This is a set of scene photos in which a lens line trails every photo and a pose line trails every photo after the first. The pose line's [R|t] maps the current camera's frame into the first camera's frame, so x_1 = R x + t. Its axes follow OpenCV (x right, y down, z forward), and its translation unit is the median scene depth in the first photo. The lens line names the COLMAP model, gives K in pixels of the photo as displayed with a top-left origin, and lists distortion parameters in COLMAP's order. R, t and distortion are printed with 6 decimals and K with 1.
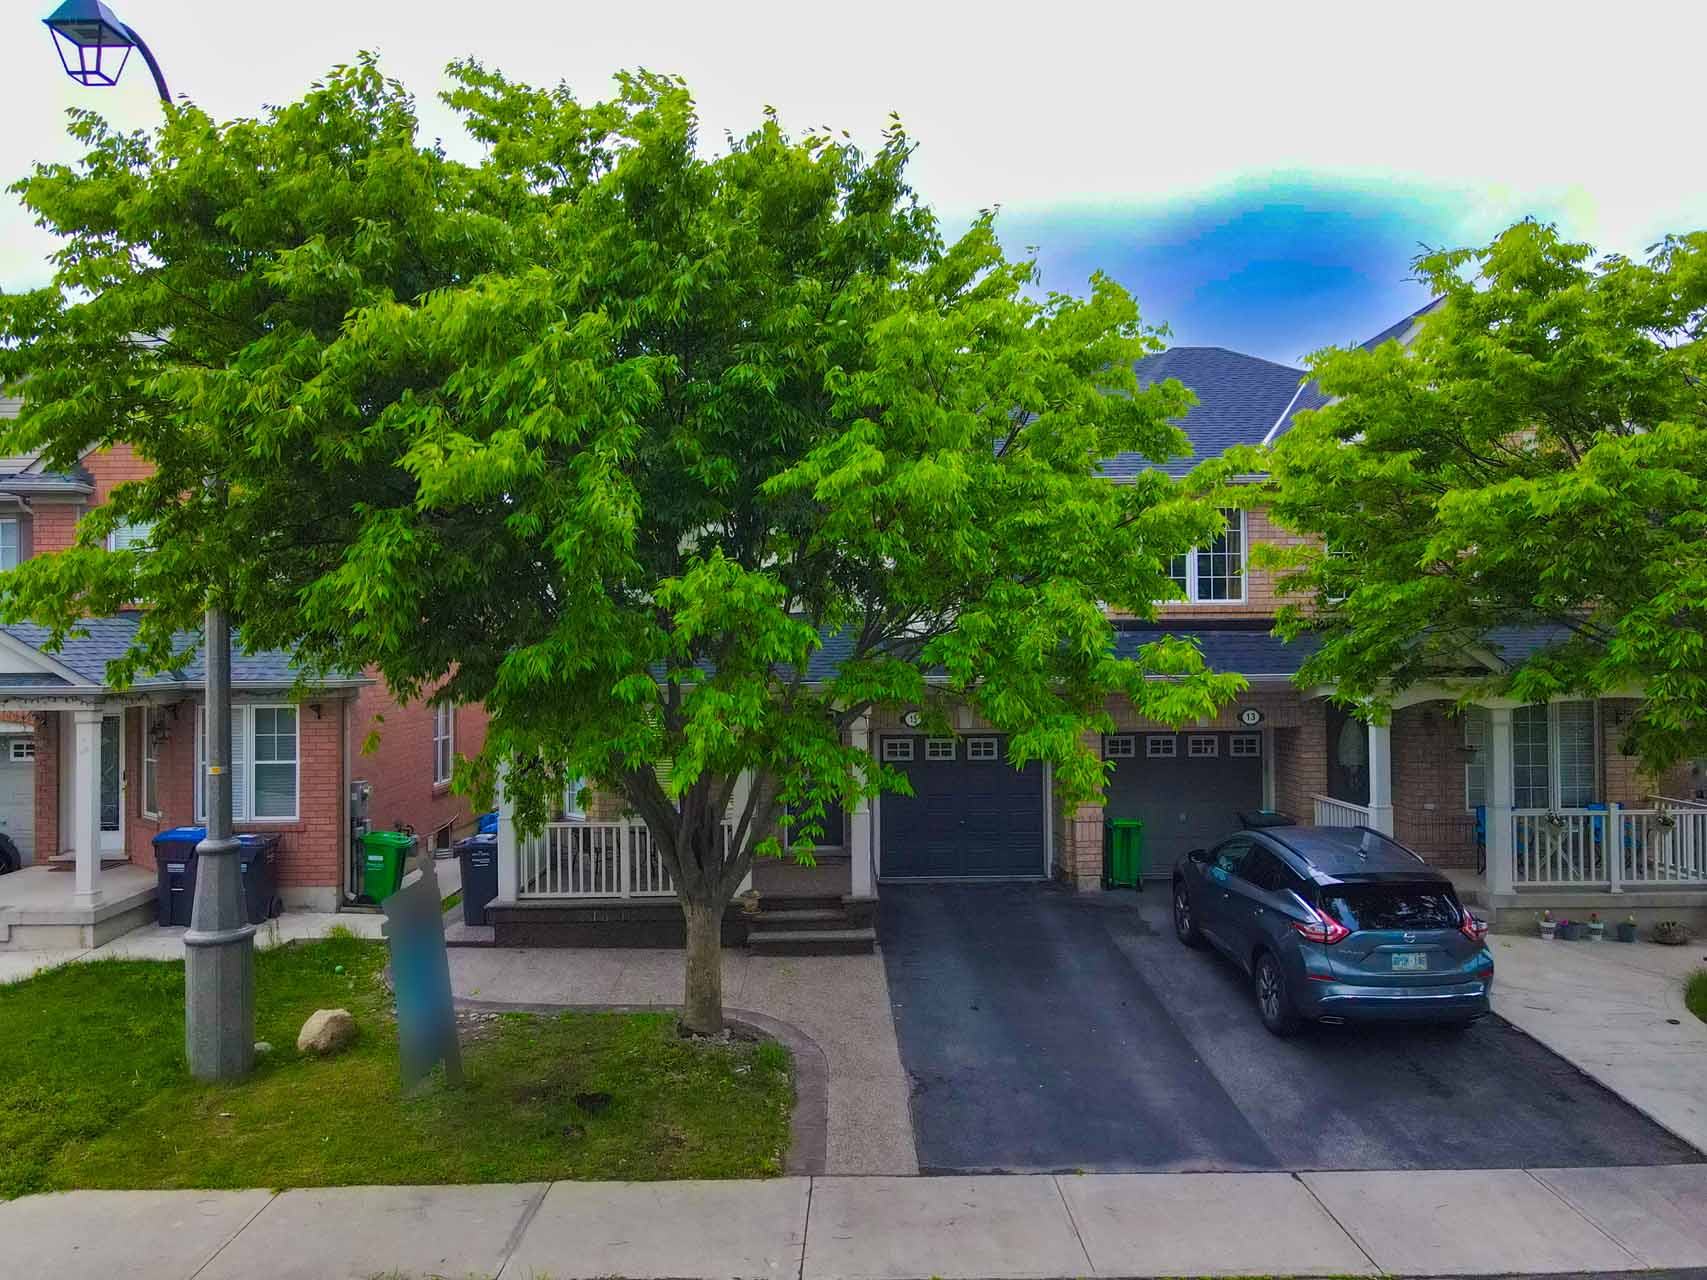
lens RADIAL K [[1241.8, 0, 848.2], [0, 1241.8, 637.6], [0, 0, 1]] dist [0.012032, 0.008846]
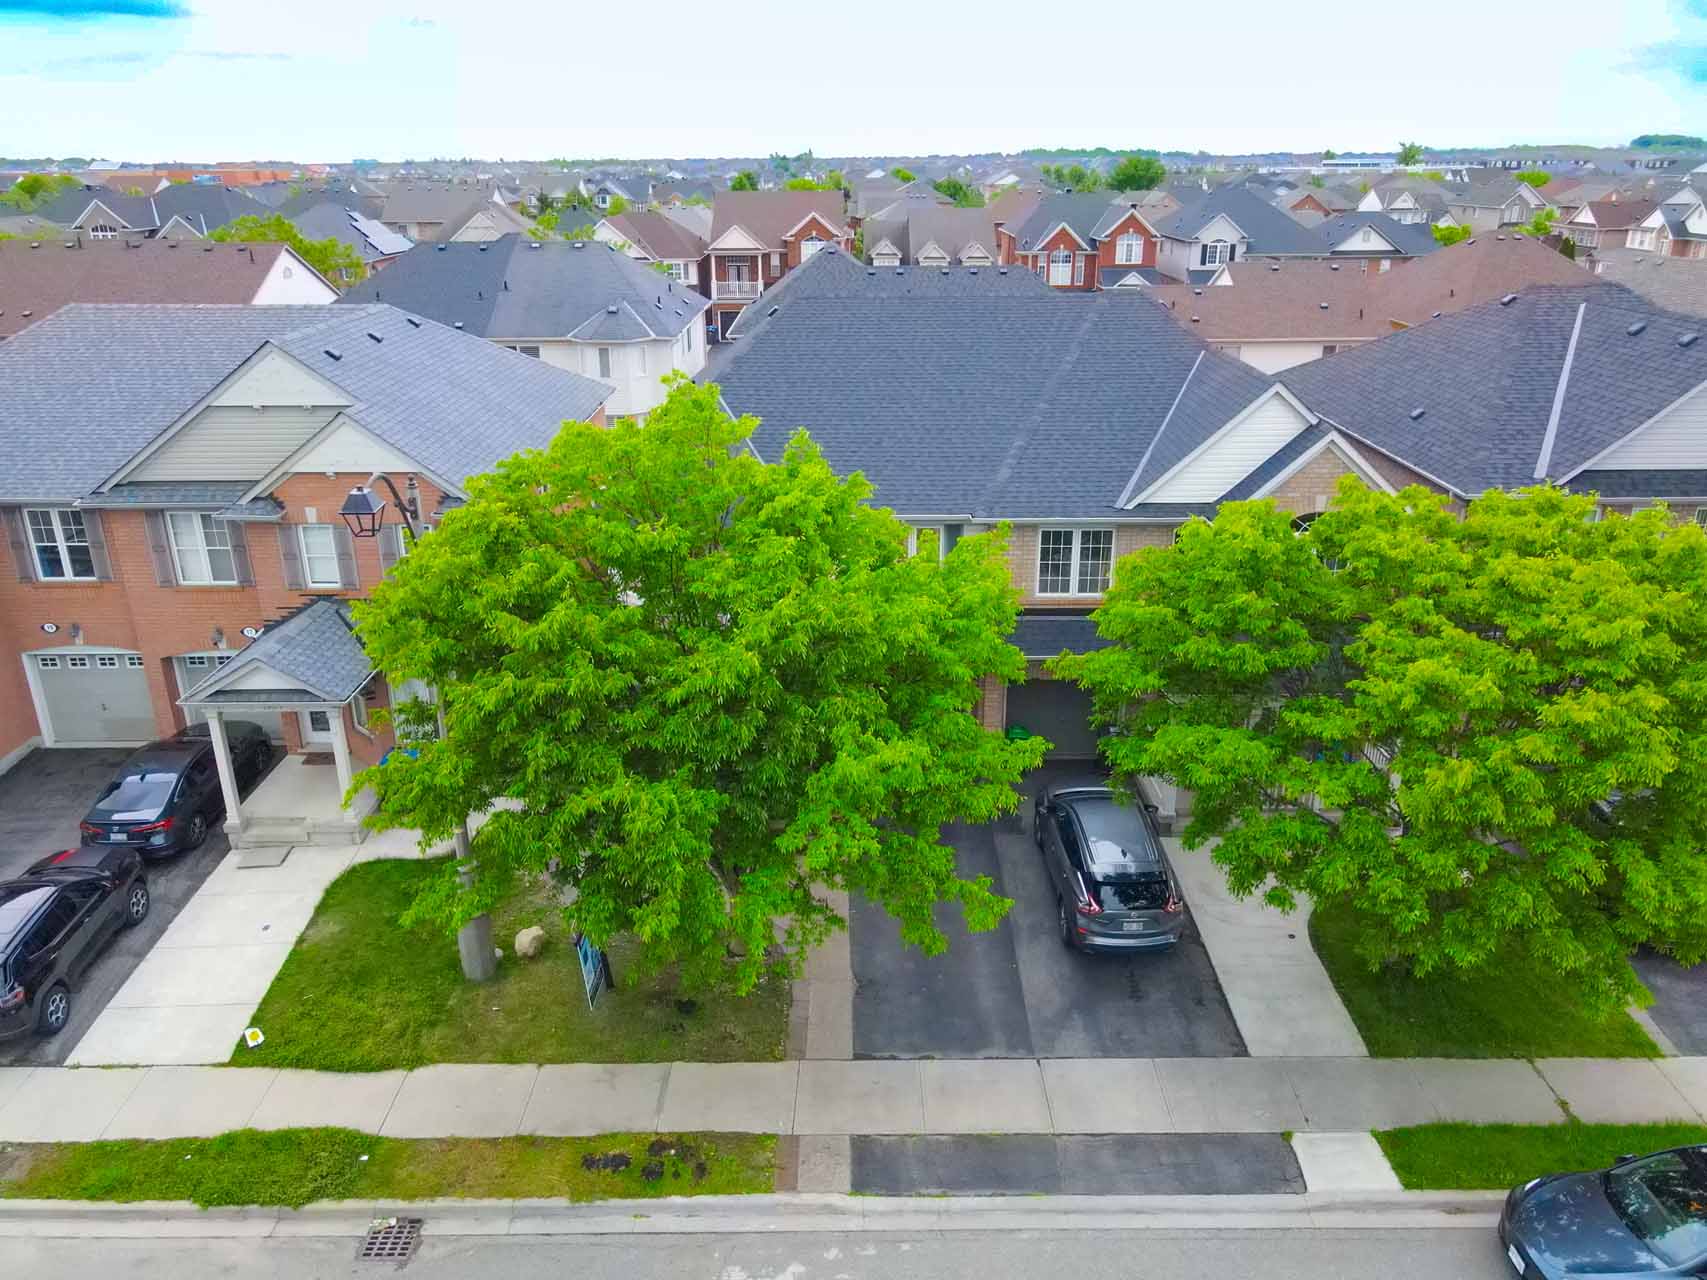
lens RADIAL K [[1241.8, 0, 849.4], [0, 1241.8, 631.7], [0, 0, 1]] dist [0.012032, 0.008846]
pose [[0.999951, 0.004989, -0.008594, 0.058794], [-0.001494, 0.930483, 0.366332, -0.855398], [0.009824, -0.366301, 0.930445, -0.559091]]
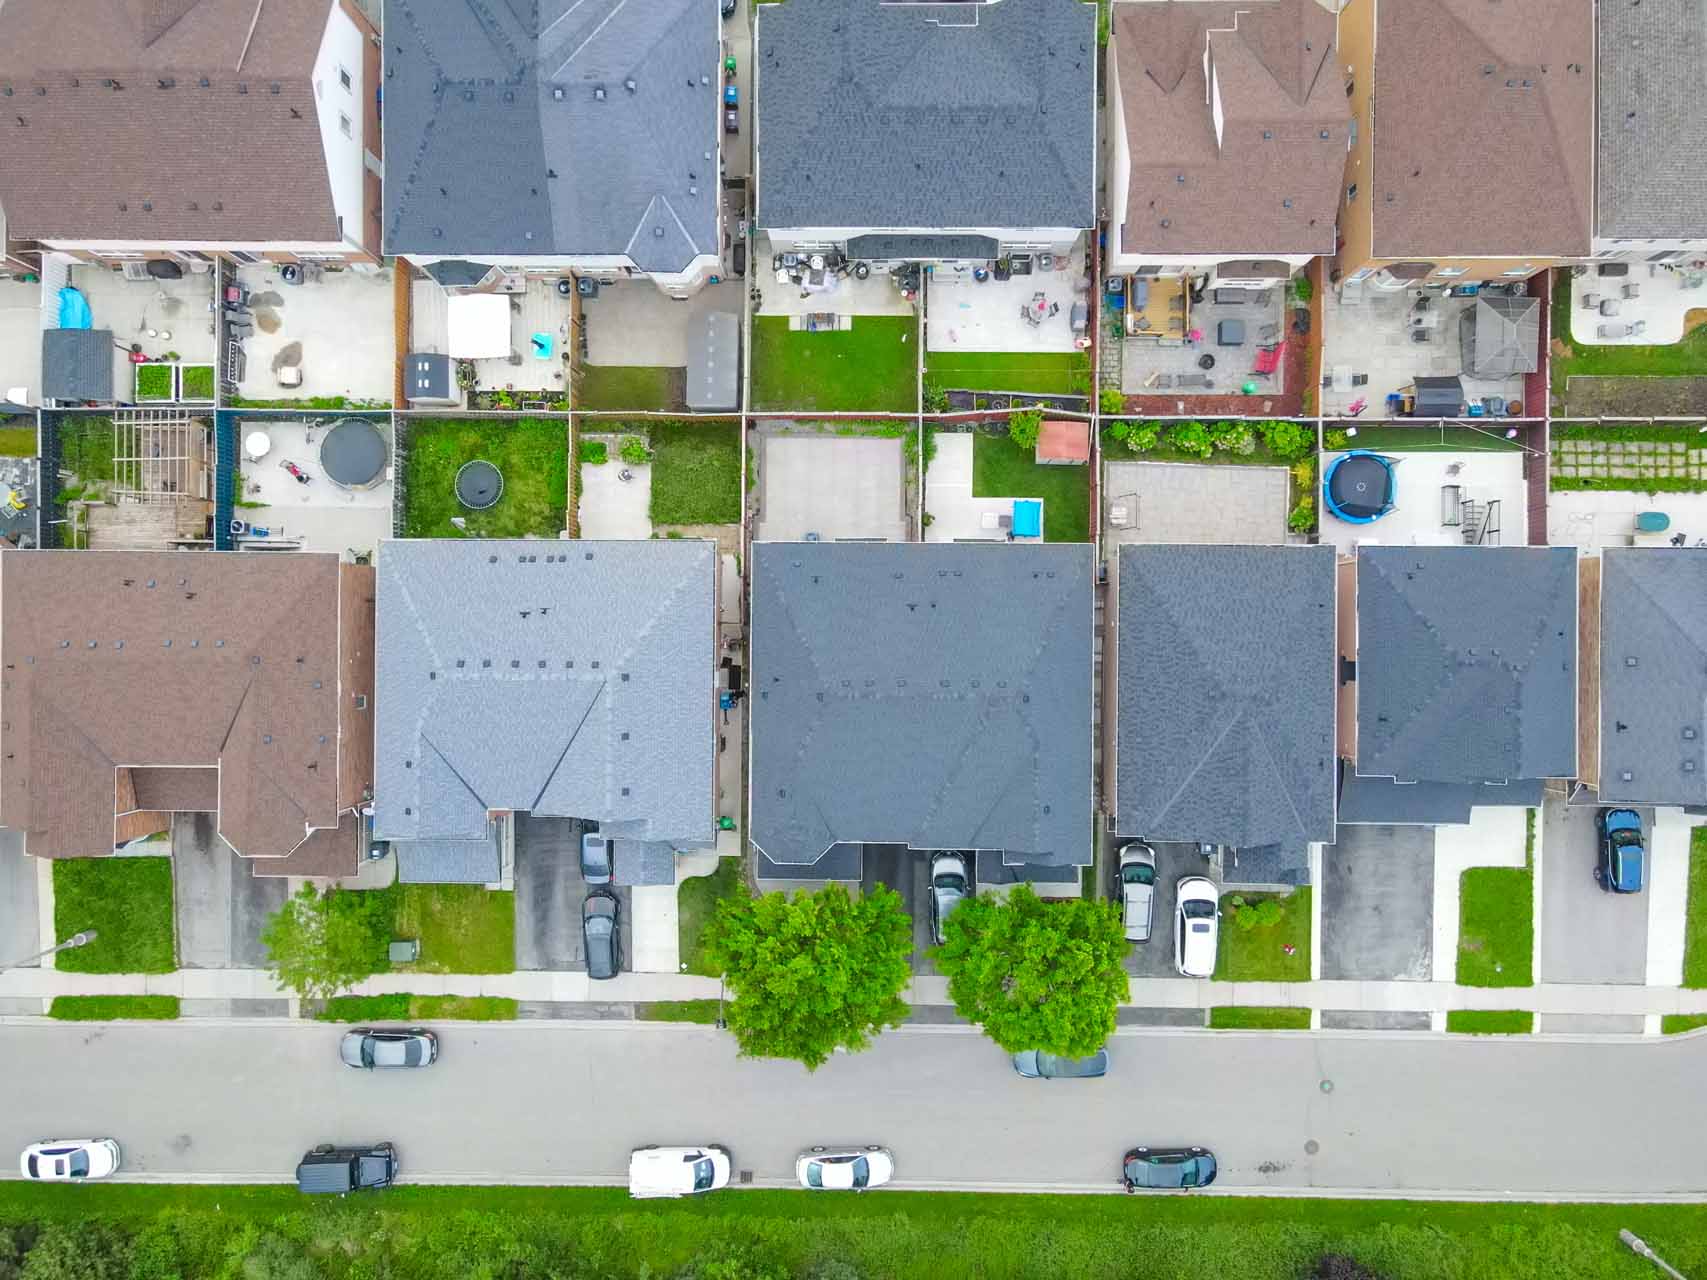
lens RADIAL K [[1241.8, 0, 849.7], [0, 1241.8, 639.5], [0, 0, 1]] dist [0.012032, 0.008846]
pose [[0.999805, 0.015481, -0.012241, 0.048410], [0.012395, -0.009898, 0.999874, -5.781737], [0.015358, -0.999831, -0.010088, 2.610464]]
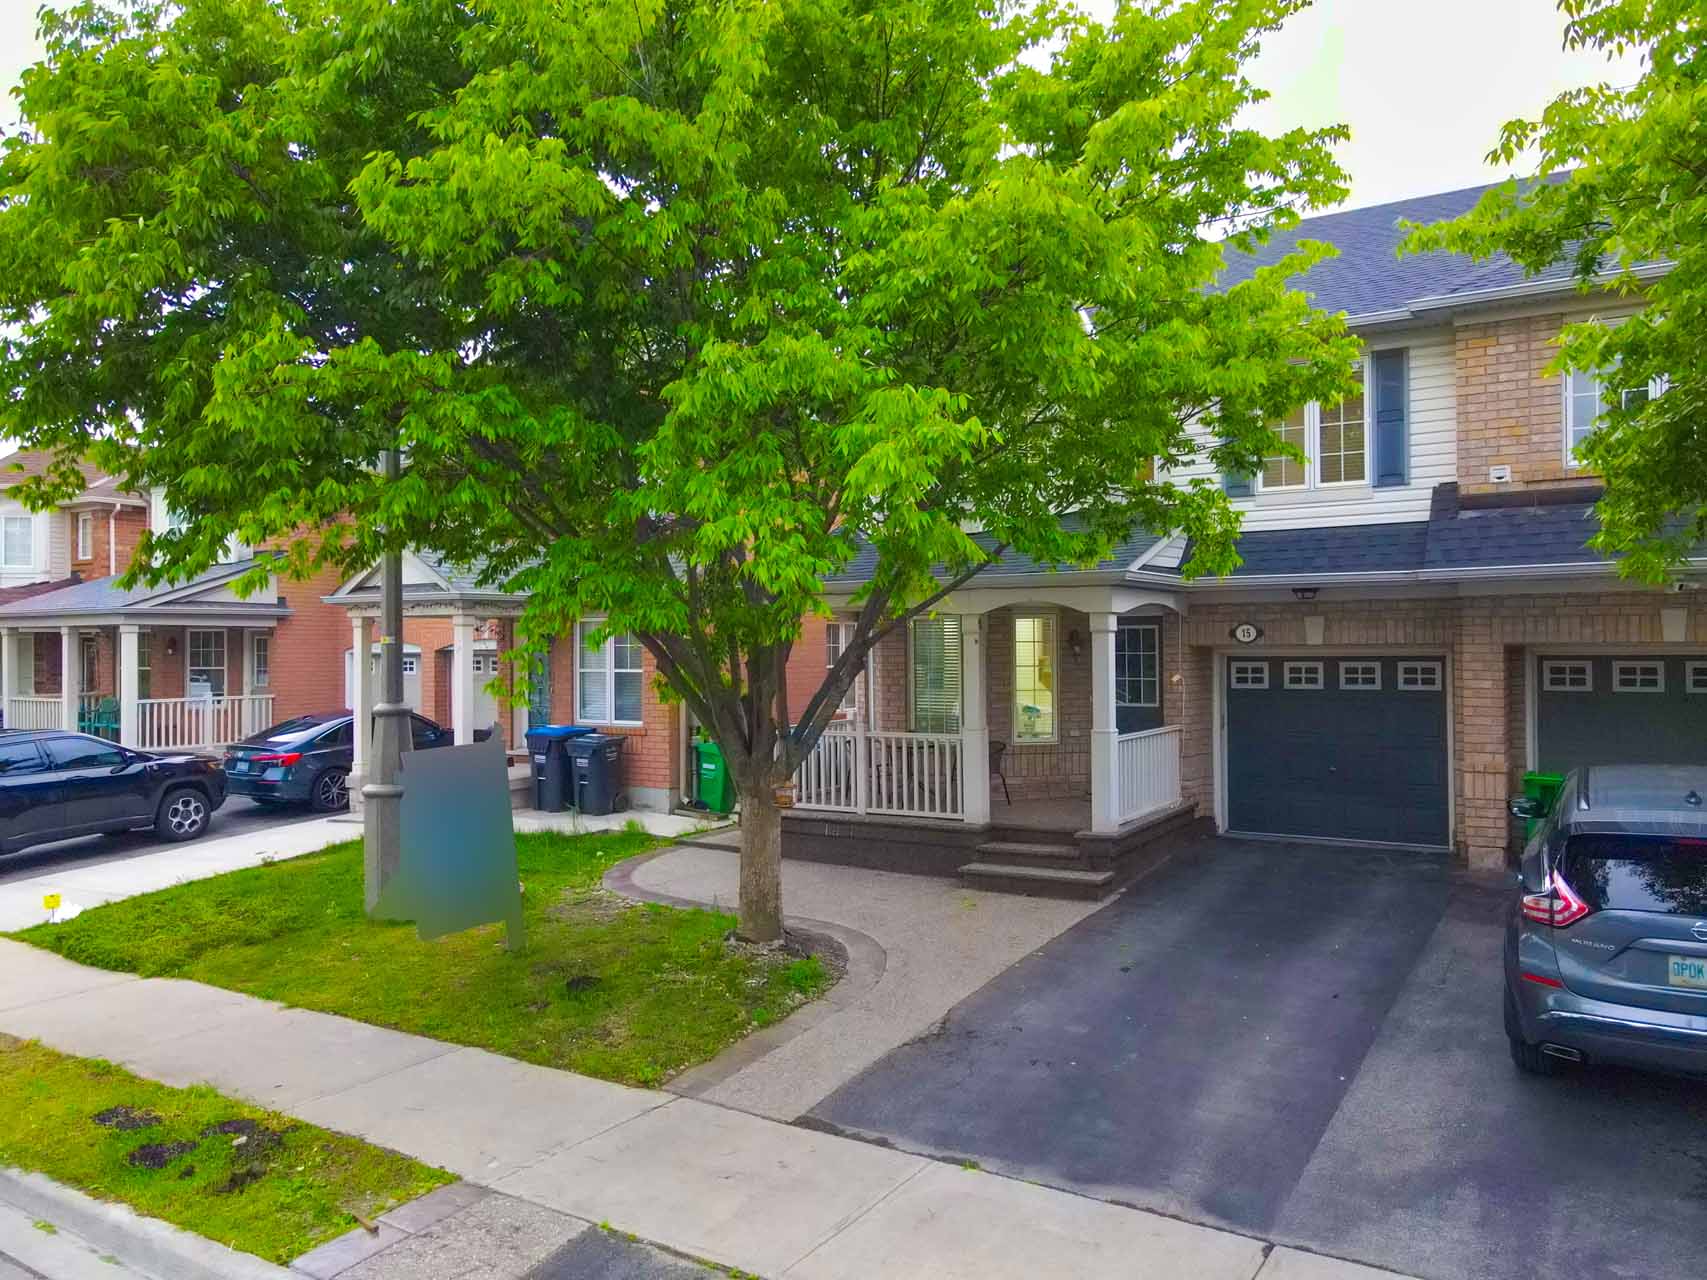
lens RADIAL K [[1241.8, 0, 859.6], [0, 1241.8, 644.4], [0, 0, 1]] dist [0.012032, 0.008846]
pose [[0.840658, 0.002161, -0.541562, 0.468595], [0.003721, 0.999945, 0.009767, 0.108769], [0.541553, -0.010226, 0.840604, 0.327418]]
